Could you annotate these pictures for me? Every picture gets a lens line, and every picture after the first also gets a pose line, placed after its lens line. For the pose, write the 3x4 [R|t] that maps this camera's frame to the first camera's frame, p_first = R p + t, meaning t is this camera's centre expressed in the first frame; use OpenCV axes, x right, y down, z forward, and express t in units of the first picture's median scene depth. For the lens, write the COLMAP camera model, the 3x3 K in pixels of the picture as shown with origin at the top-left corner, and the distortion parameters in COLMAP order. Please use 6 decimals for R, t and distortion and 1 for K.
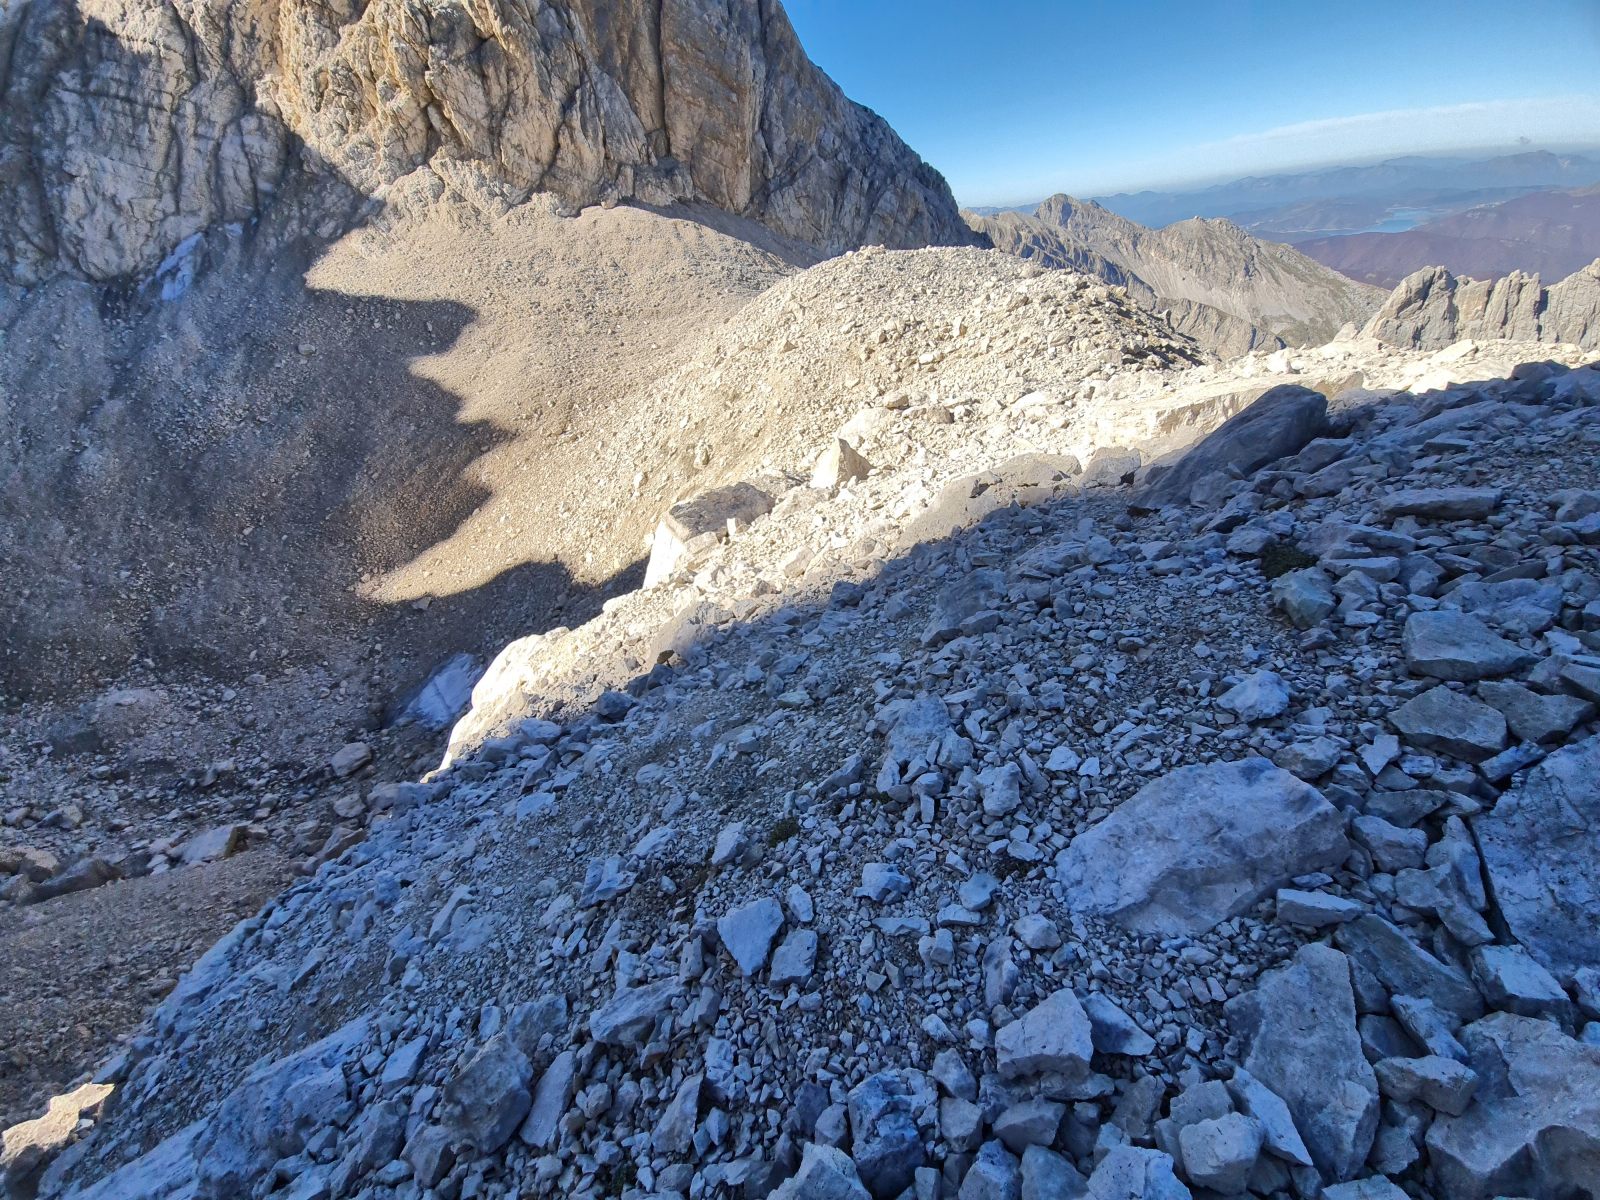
lens RADIAL K [[645.9, 0, 800.0], [0, 645.9, 600.0], [0, 0, 1]] dist [0.013853, -0.007991]
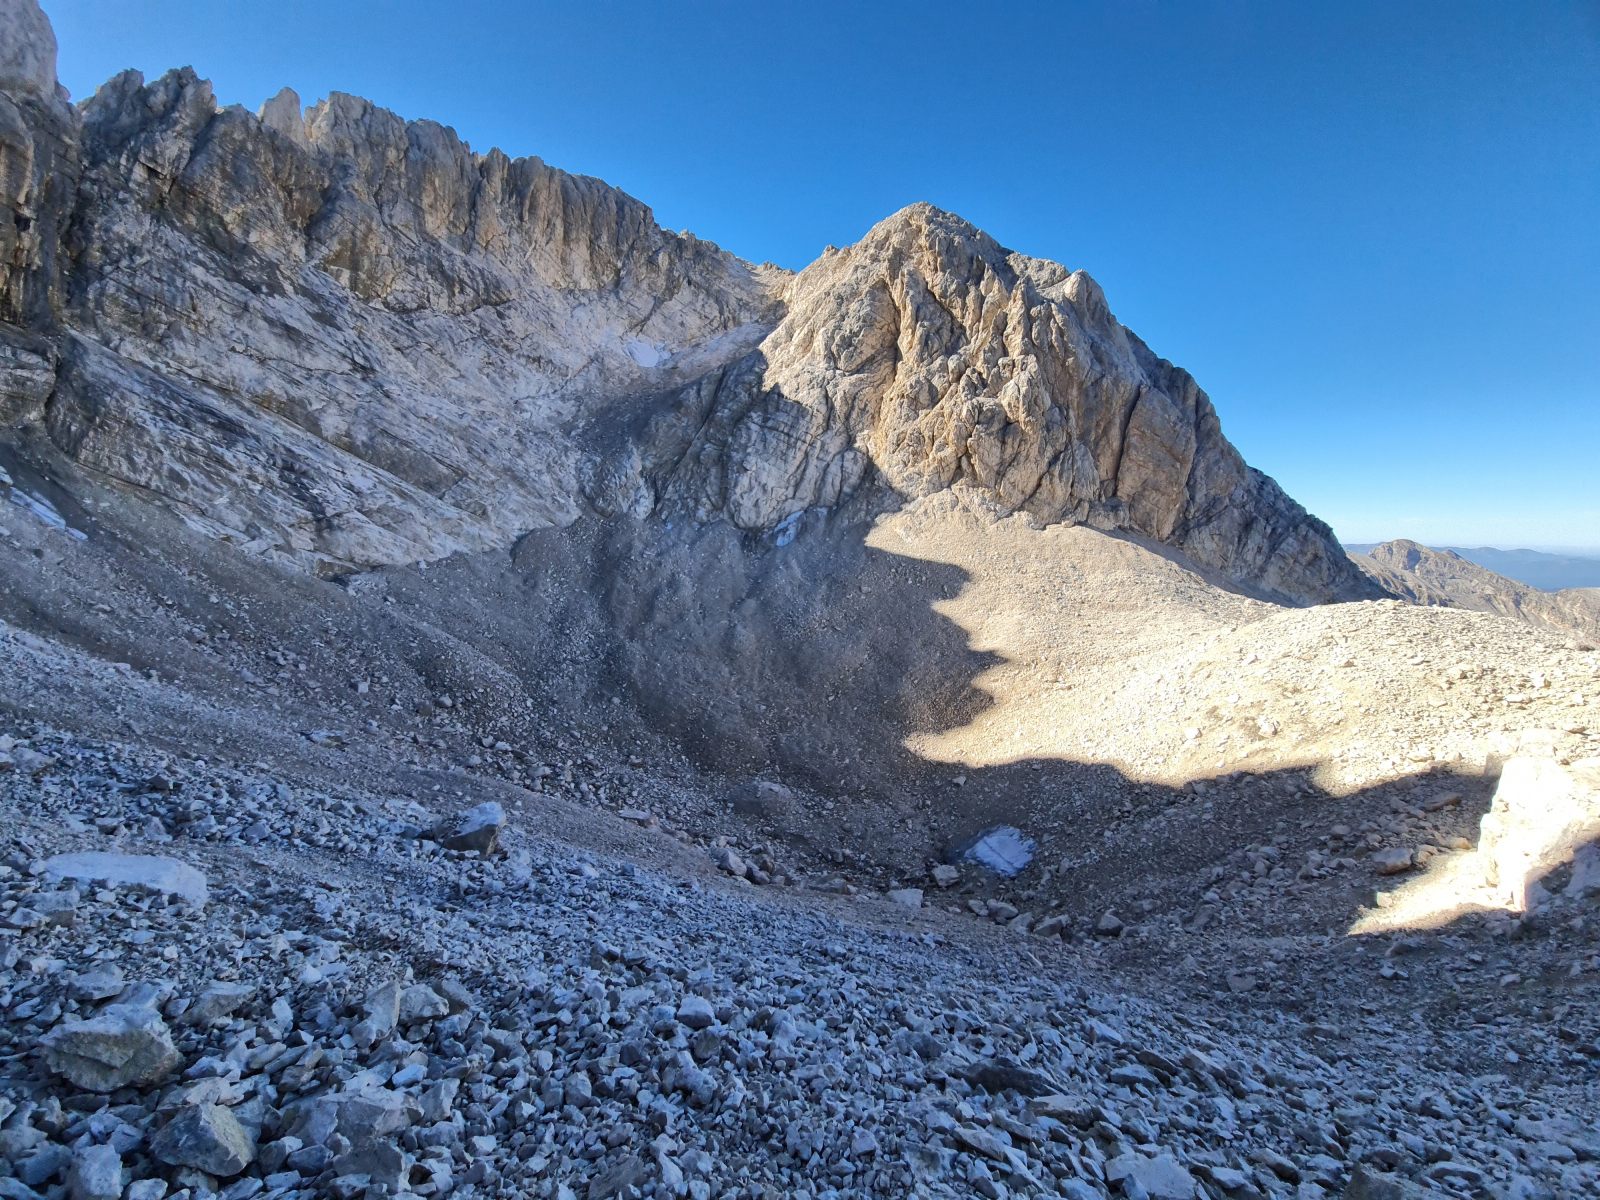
lens RADIAL K [[645.9, 0, 800.0], [0, 645.9, 600.0], [0, 0, 1]] dist [0.013853, -0.007991]
pose [[0.911197, 0.170485, -0.375040, -0.297169], [-0.299719, 0.898912, -0.319570, 0.133167], [0.282646, 0.403598, 0.870184, -0.278862]]
